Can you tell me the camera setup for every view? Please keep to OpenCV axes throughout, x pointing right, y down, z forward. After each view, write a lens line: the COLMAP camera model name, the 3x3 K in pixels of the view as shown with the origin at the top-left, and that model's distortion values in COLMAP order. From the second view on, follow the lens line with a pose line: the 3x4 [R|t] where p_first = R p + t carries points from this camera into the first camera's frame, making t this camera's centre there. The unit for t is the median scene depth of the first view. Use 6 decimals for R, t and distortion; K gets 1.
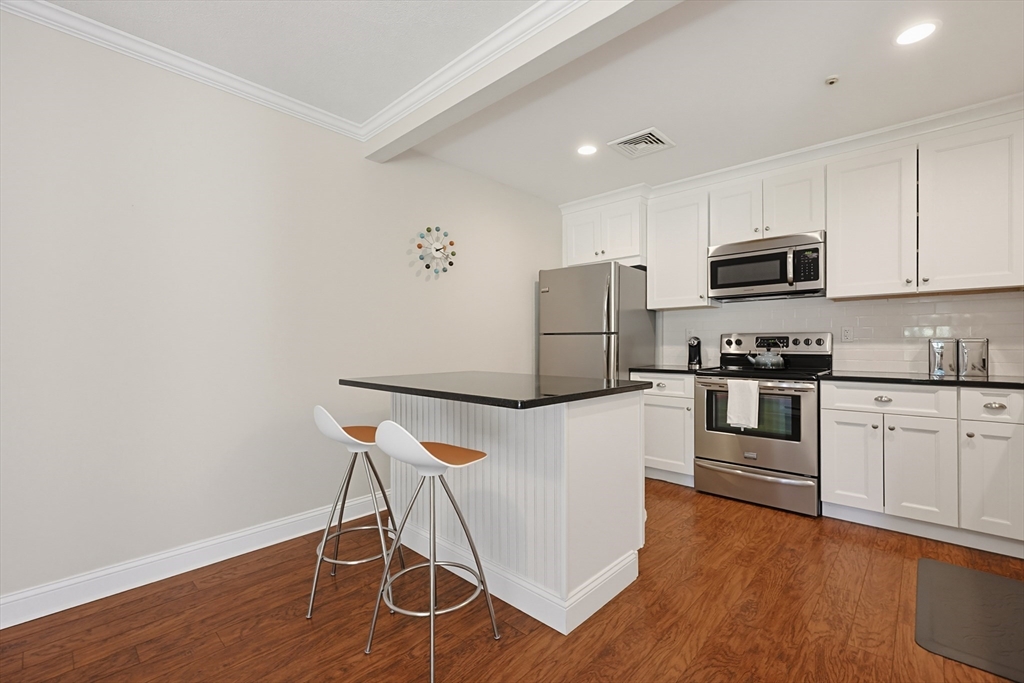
lens RADIAL K [[438.2, 0, 510.9], [0, 438.2, 344.6], [0, 0, 1]] dist [-0.003983, 0.001700]
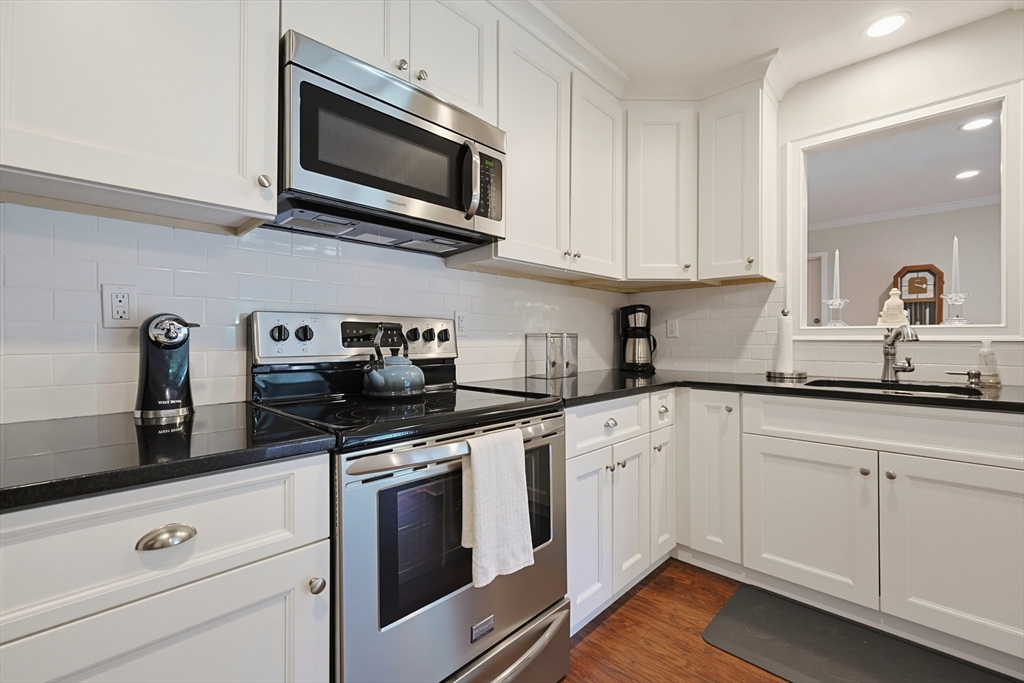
lens RADIAL K [[438.2, 0, 513.6], [0, 438.2, 338.7], [0, 0, 1]] dist [-0.003983, 0.001700]
pose [[0.011866, 0.002145, 0.999927, 0.154222], [-0.001579, 0.999996, -0.002126, -0.001007], [-0.999928, -0.001553, 0.011869, 0.929328]]
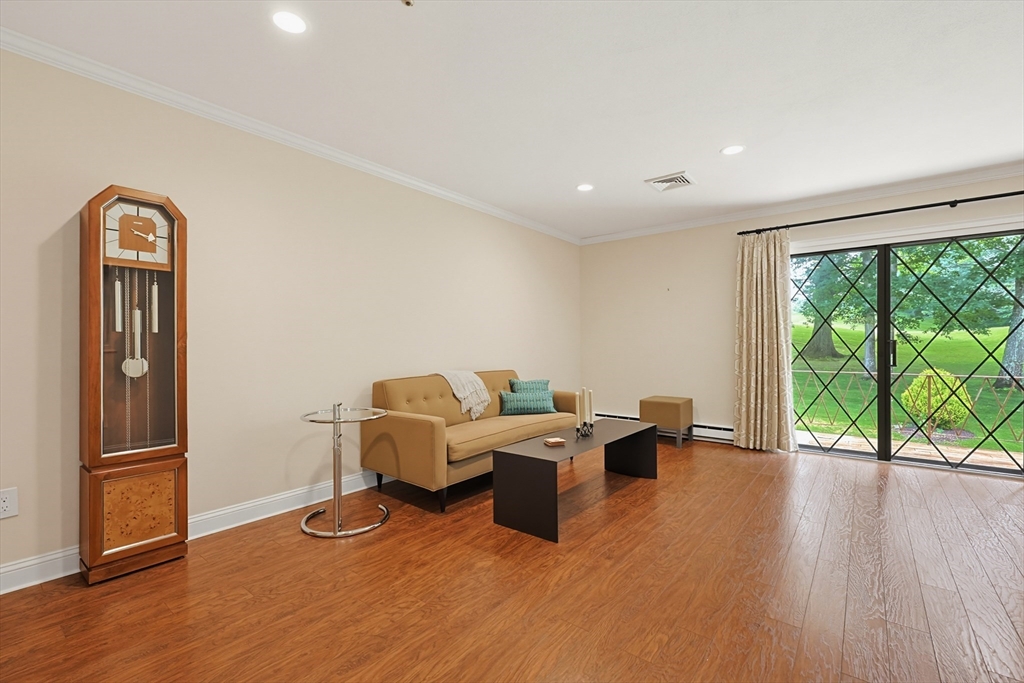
lens RADIAL K [[438.2, 0, 506.4], [0, 438.2, 342.5], [0, 0, 1]] dist [-0.003983, 0.001700]
pose [[-0.996270, 0.005380, -0.086127, 1.090145], [0.005596, 0.999982, -0.002273, -0.004751], [0.086113, -0.002747, -0.996282, 0.353553]]
